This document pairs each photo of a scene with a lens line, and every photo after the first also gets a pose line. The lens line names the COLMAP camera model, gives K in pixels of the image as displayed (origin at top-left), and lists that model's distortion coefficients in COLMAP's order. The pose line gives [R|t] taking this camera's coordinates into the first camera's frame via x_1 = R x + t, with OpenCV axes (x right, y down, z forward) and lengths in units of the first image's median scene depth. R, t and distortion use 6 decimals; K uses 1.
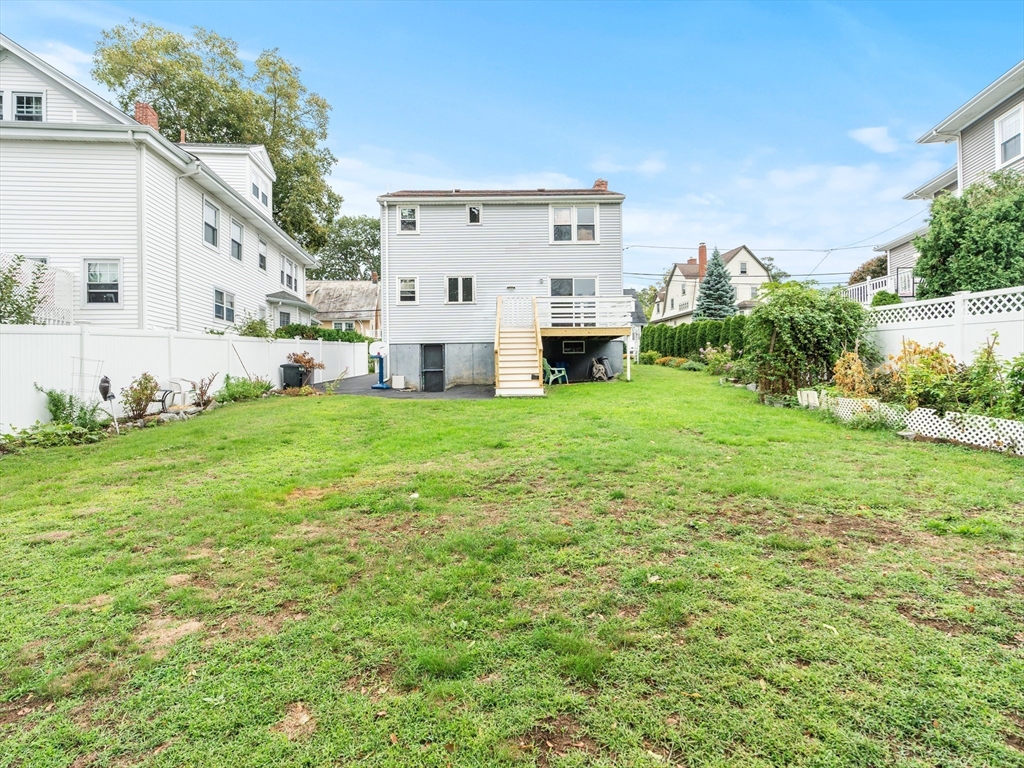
lens RADIAL K [[518.8, 0, 511.8], [0, 518.8, 379.9], [0, 0, 1]] dist [-0.007365, 0.001982]
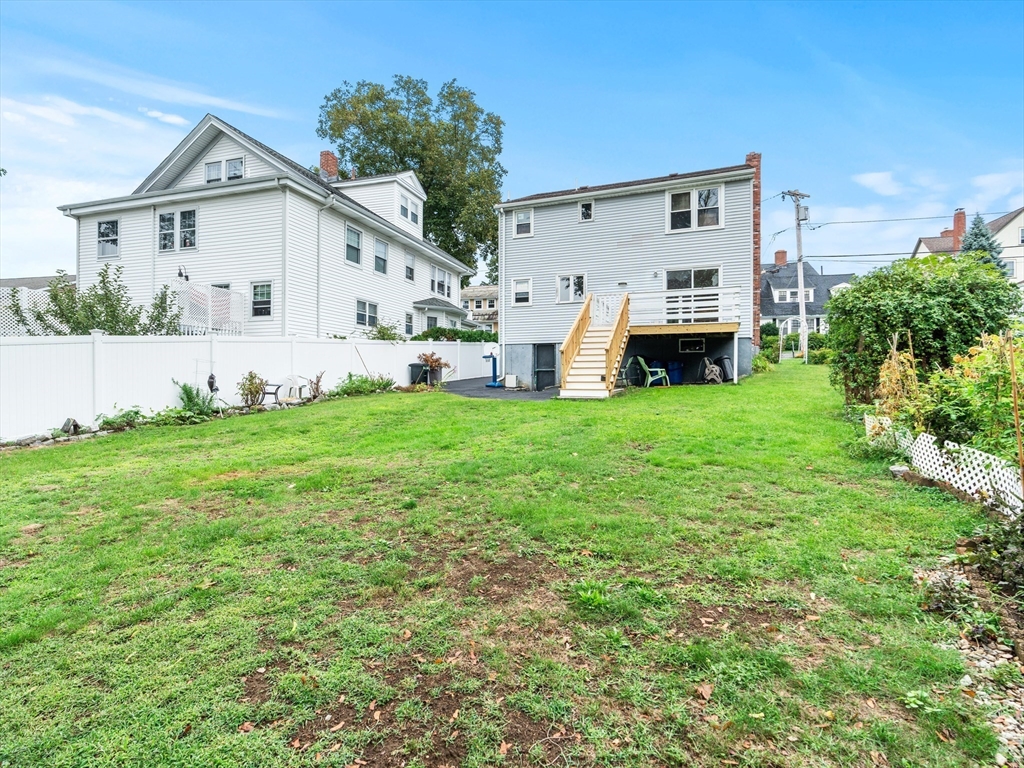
lens RADIAL K [[518.8, 0, 511.8], [0, 518.8, 379.9], [0, 0, 1]] dist [-0.007365, 0.001982]
pose [[0.915637, 0.015919, -0.401691, 0.197078], [-0.014382, 0.999873, 0.006841, -0.005158], [0.401749, -0.000487, 0.915750, 0.048832]]
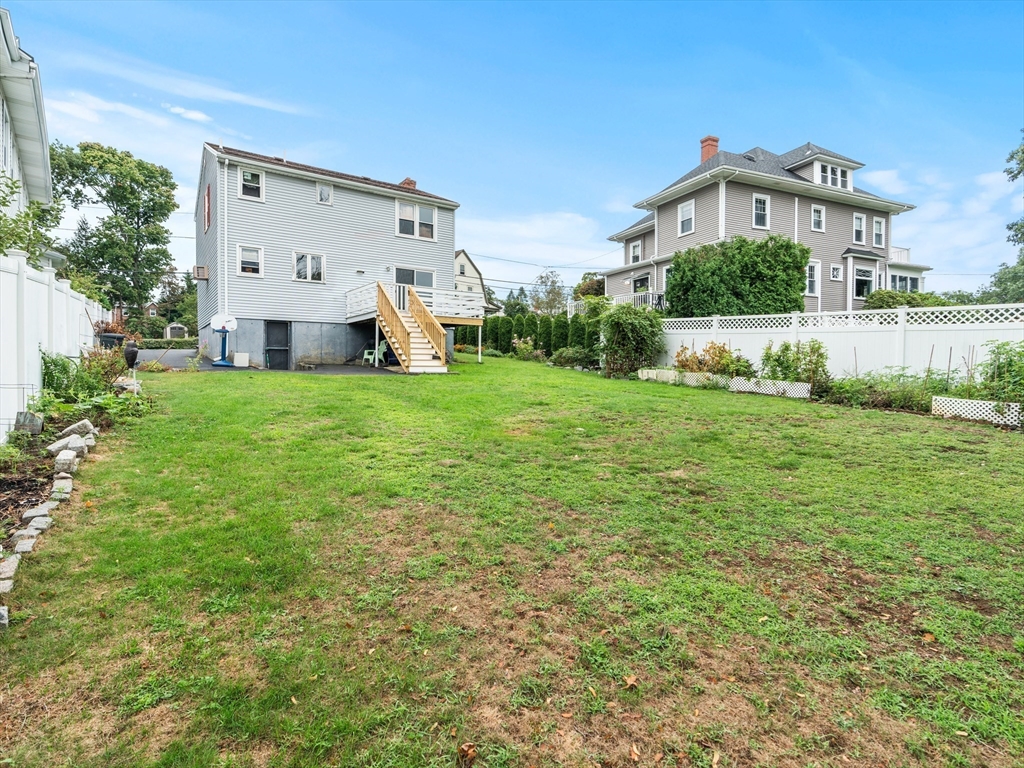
lens RADIAL K [[518.8, 0, 511.8], [0, 518.8, 379.9], [0, 0, 1]] dist [-0.007365, 0.001982]
pose [[0.820078, 0.002398, 0.572246, -0.347171], [-0.016176, 0.999689, 0.018992, 0.014804], [-0.572023, -0.024832, 0.819862, -0.033655]]
